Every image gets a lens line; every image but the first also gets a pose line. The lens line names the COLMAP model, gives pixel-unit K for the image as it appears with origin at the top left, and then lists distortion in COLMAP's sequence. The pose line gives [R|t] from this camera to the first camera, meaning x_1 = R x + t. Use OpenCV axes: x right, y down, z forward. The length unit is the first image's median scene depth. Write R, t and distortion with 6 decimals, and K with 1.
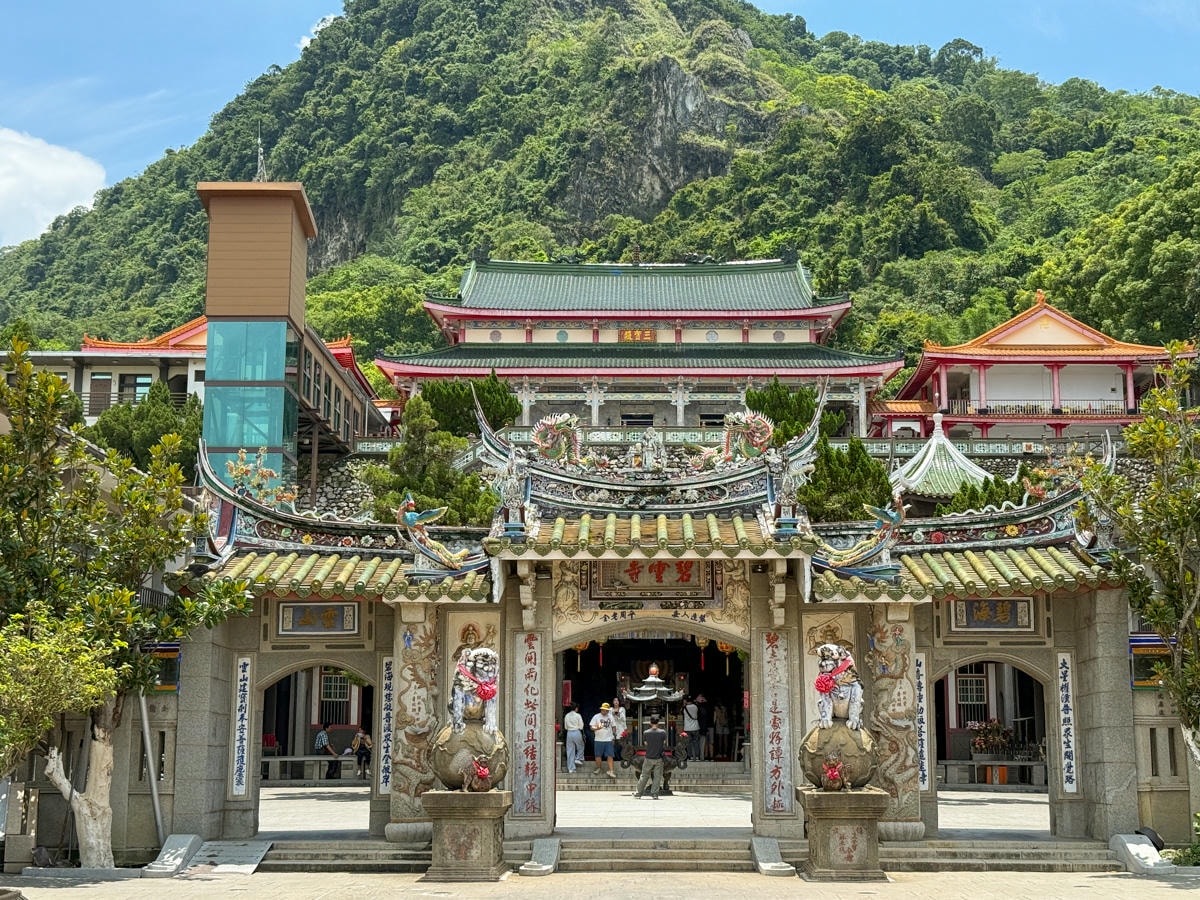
lens RADIAL K [[1707.9, 0, 600.0], [0, 1707.9, 450.0], [0, 0, 1]] dist [0.036707, -0.043605]
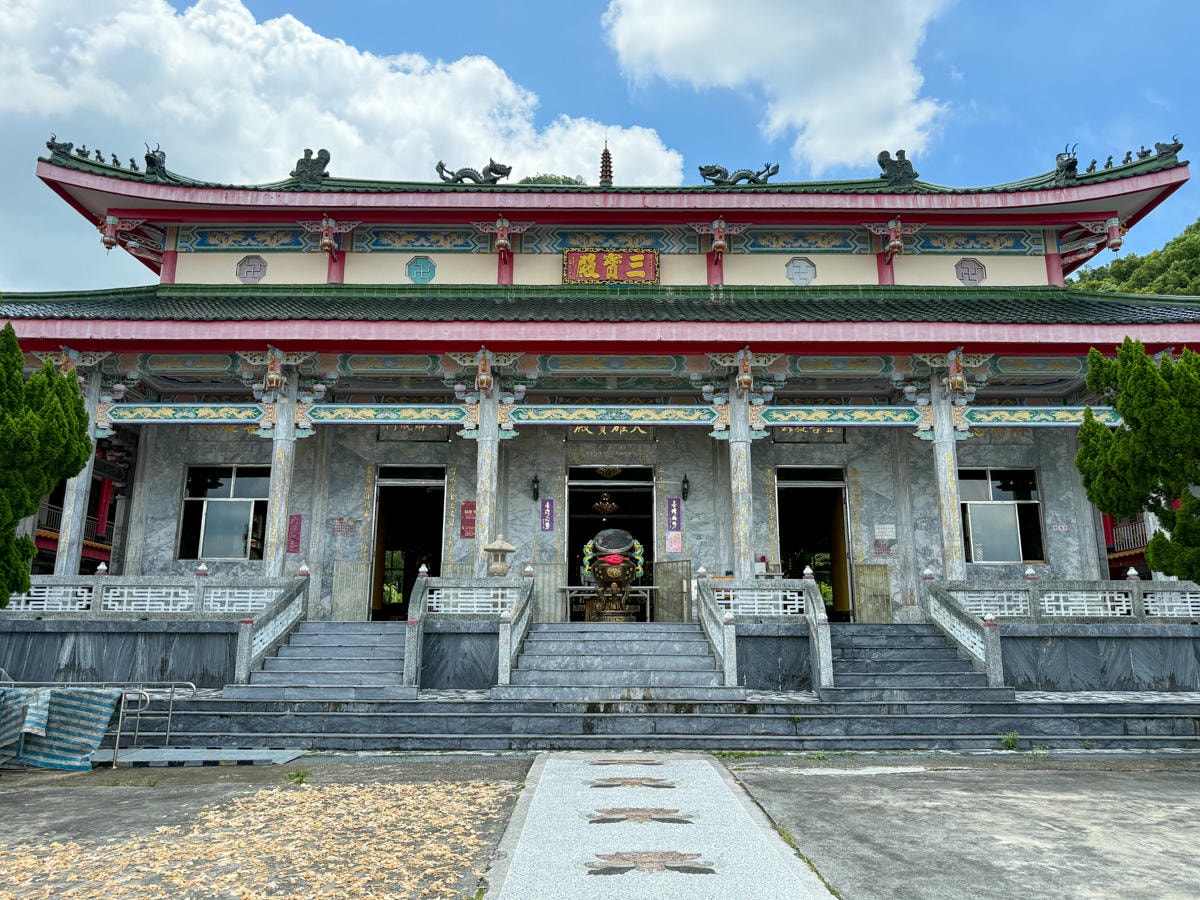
lens RADIAL K [[860.9, 0, 601.2], [0, 860.9, 452.9], [0, 0, 1]] dist [0.053587, -0.178267]
pose [[0.999770, 0.003628, 0.021127, 0.015586], [-0.002568, 0.998747, -0.049988, -0.014566], [-0.021282, 0.049922, 0.998526, 0.805470]]
